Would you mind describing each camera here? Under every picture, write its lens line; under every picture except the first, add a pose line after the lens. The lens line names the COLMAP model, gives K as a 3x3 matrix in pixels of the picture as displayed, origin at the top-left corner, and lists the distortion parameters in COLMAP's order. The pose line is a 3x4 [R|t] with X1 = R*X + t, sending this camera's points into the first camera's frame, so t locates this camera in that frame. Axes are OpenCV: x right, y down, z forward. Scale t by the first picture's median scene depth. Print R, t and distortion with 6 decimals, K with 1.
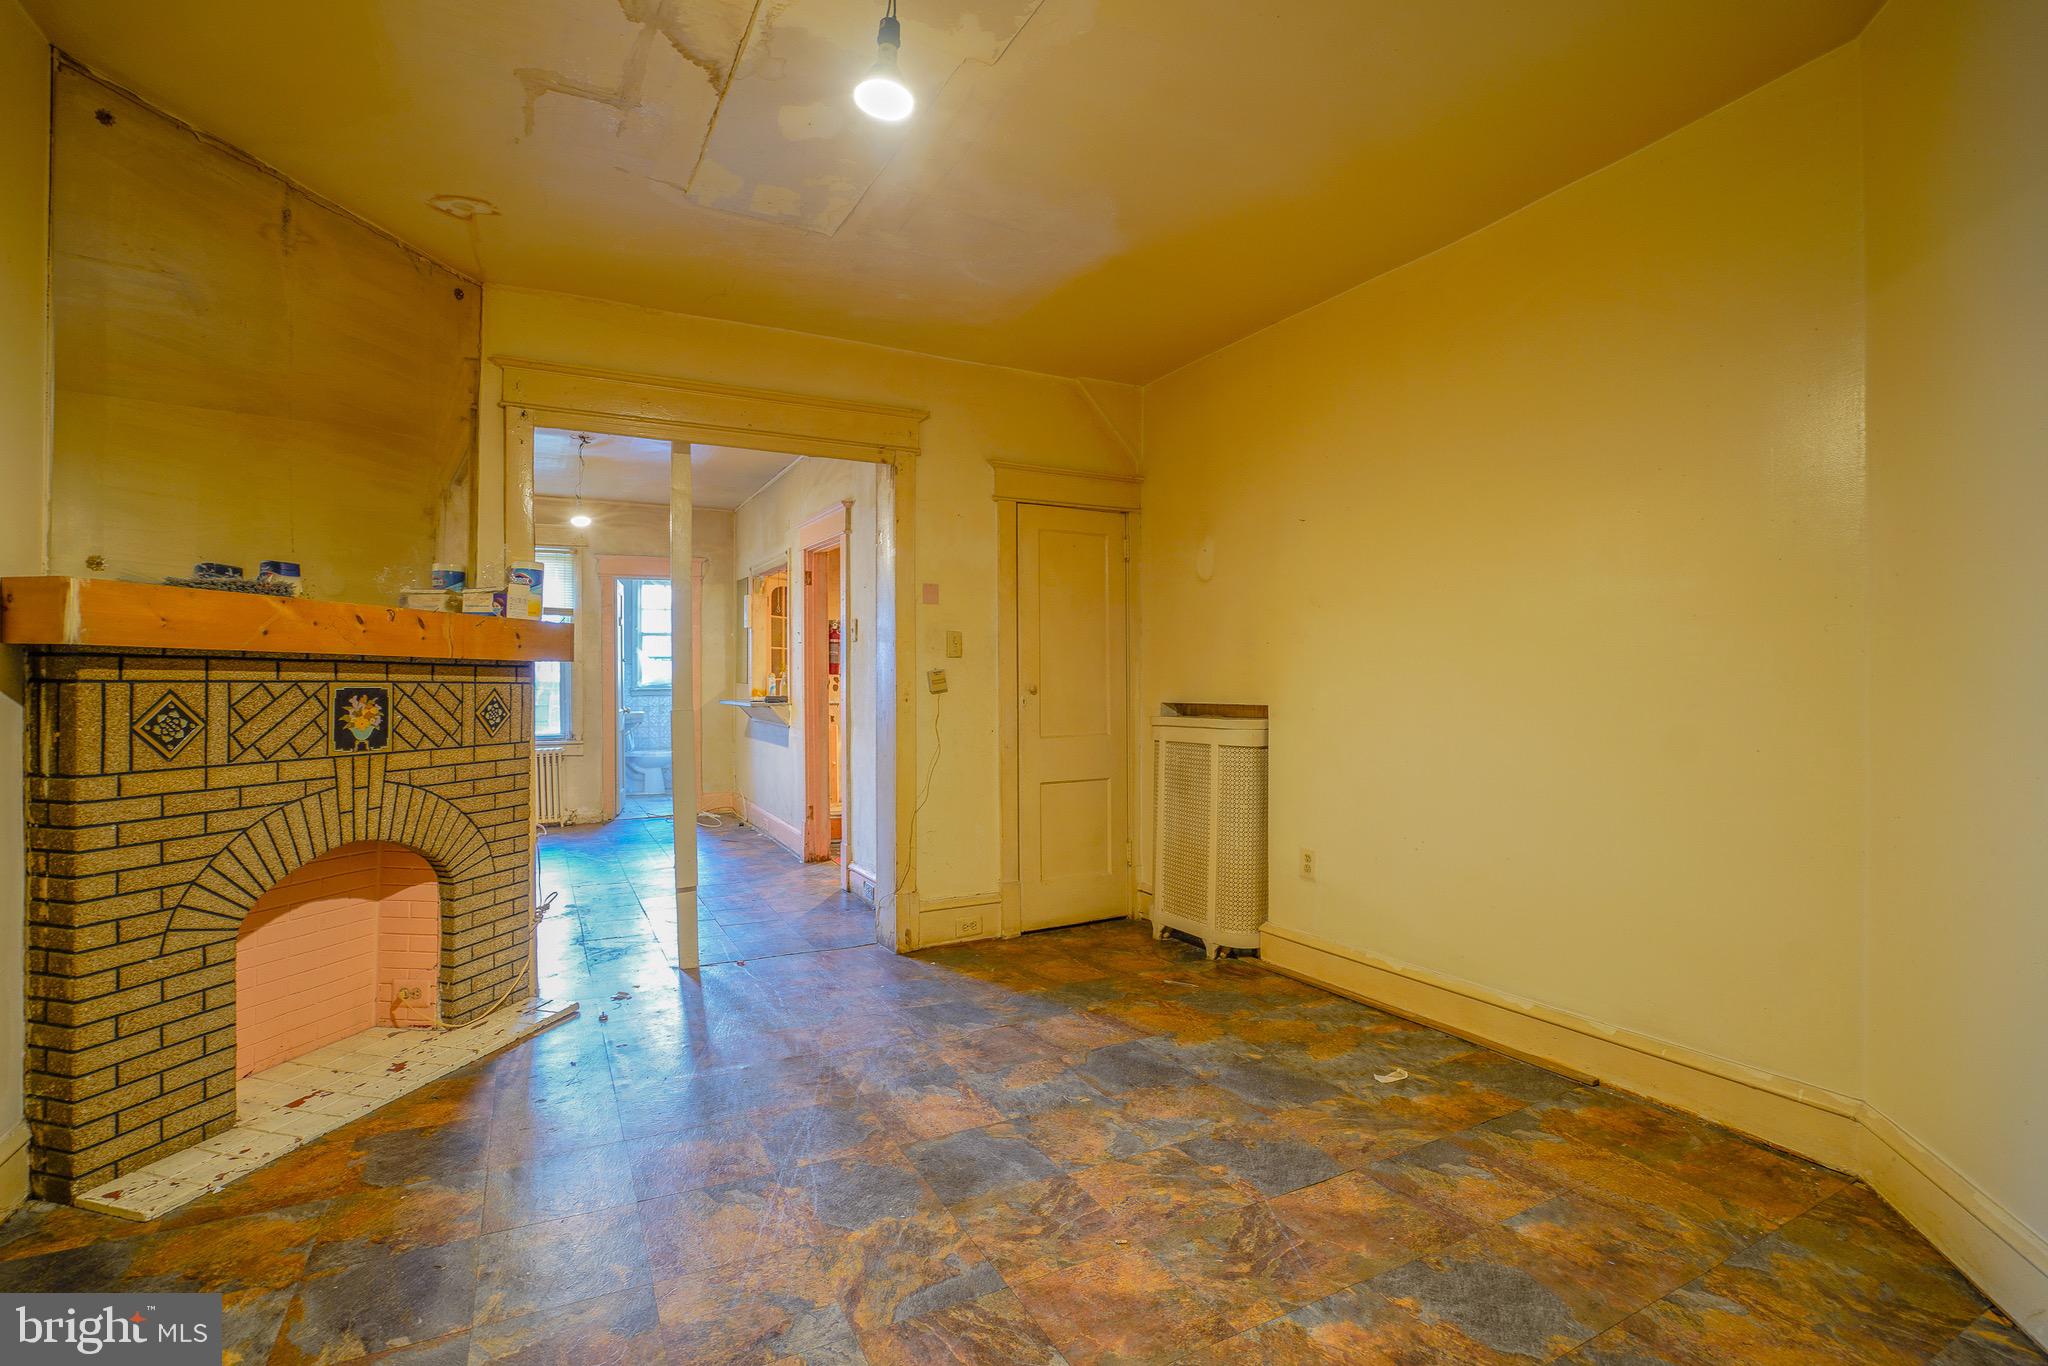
lens RADIAL K [[940.1, 0, 1004.5], [0, 940.1, 681.5], [0, 0, 1]] dist [-0.053654, 0.021400]
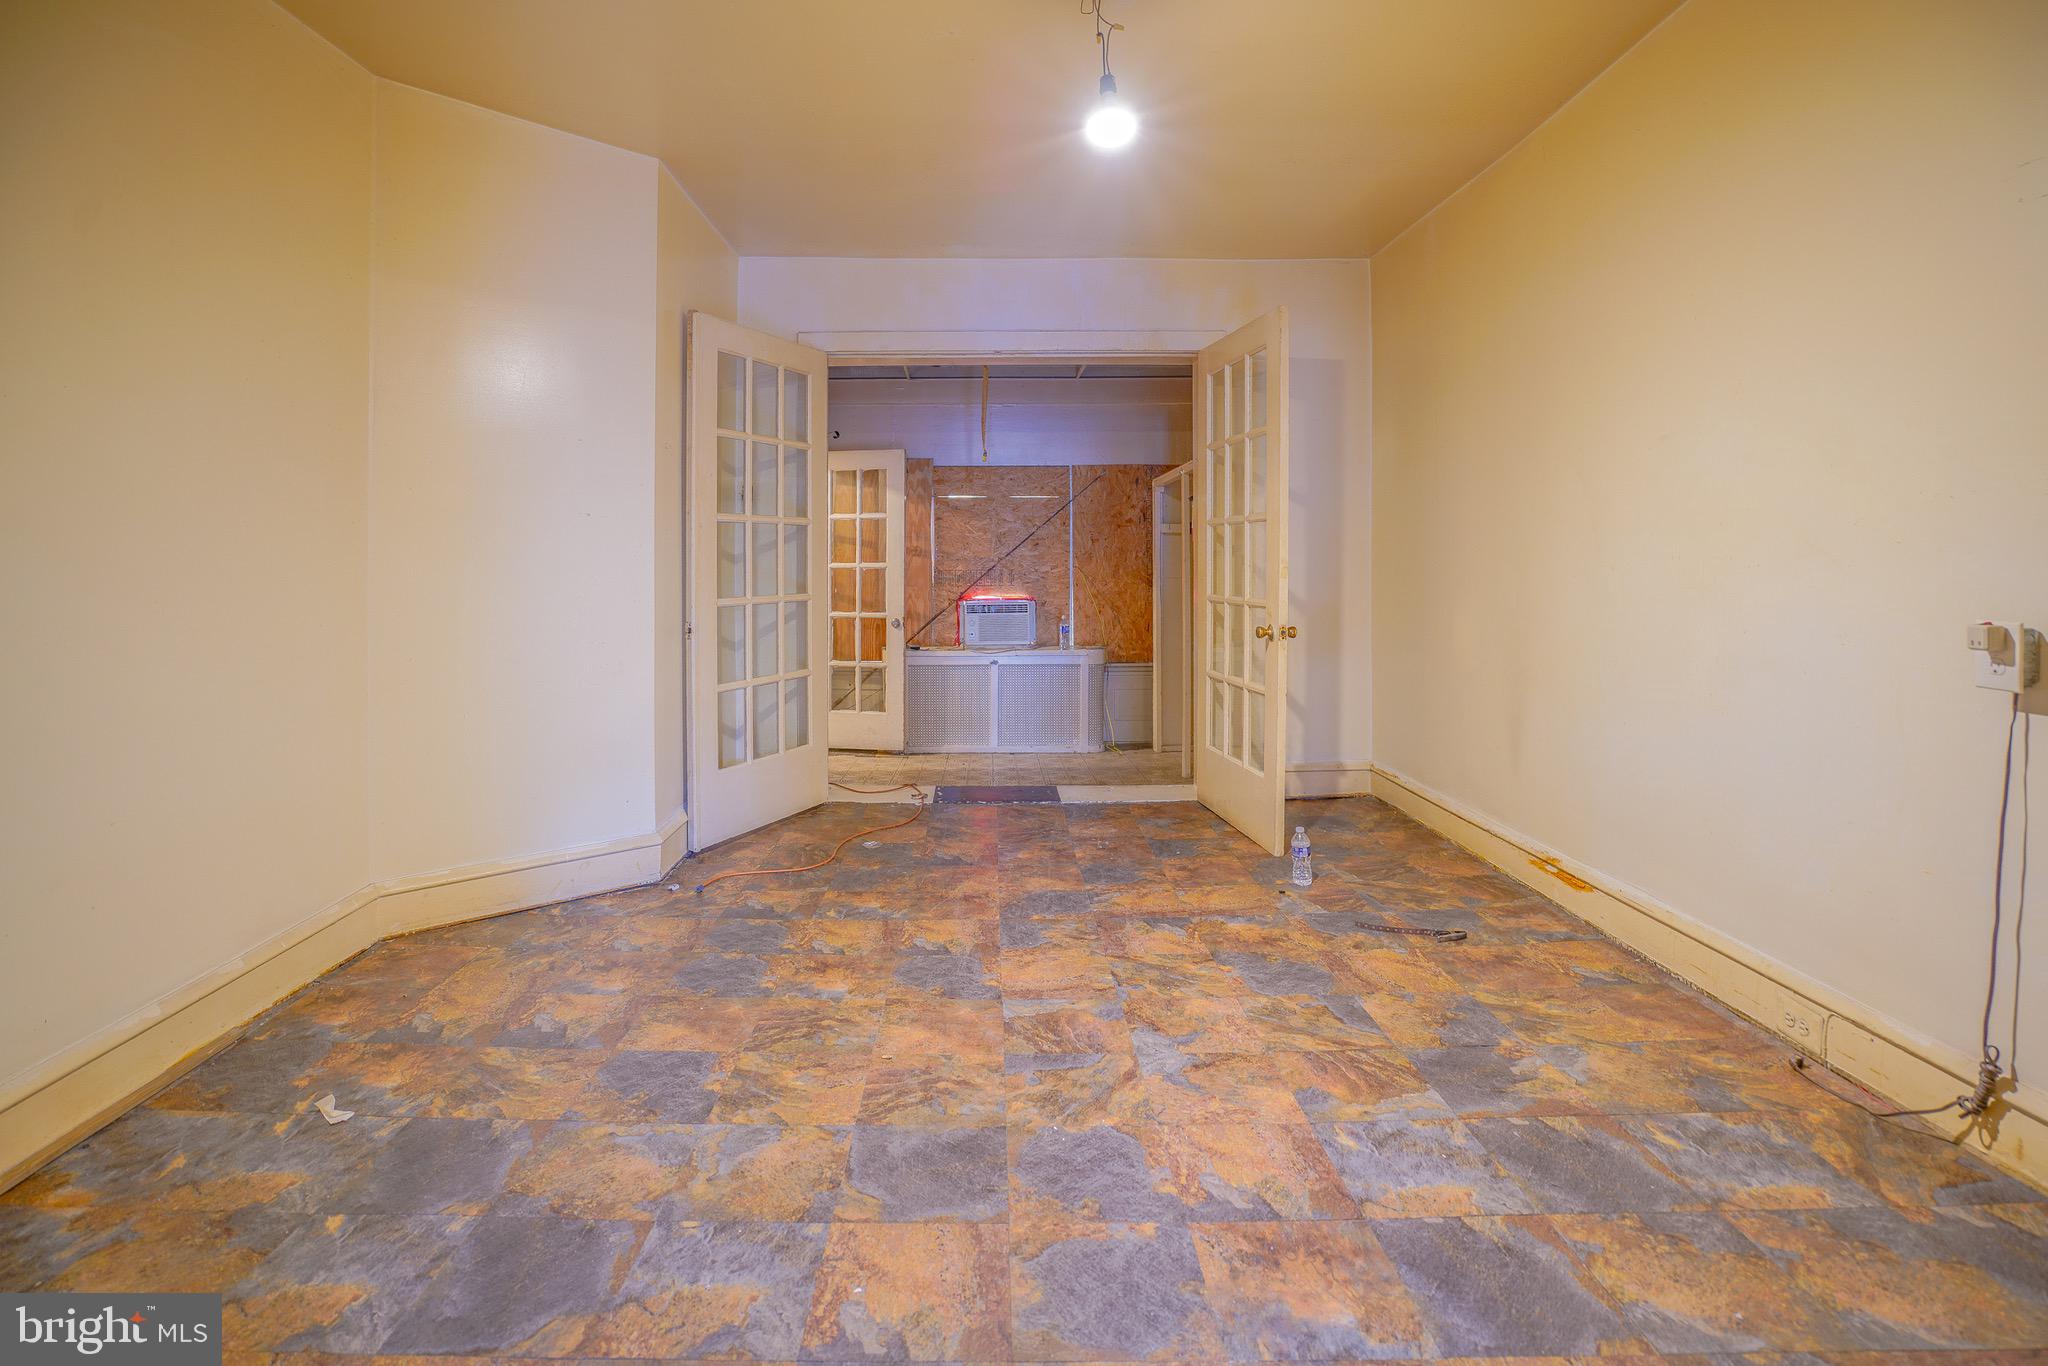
lens RADIAL K [[1005.6, 0, 991.2], [0, 1005.6, 573.7], [0, 0, 1]] dist [-0.054630, 0.016901]
pose [[-0.895568, 0.002773, 0.444917, -0.365128], [0.008071, 0.999917, 0.010015, 0.007941], [-0.444852, 0.012561, -0.895516, 1.407634]]
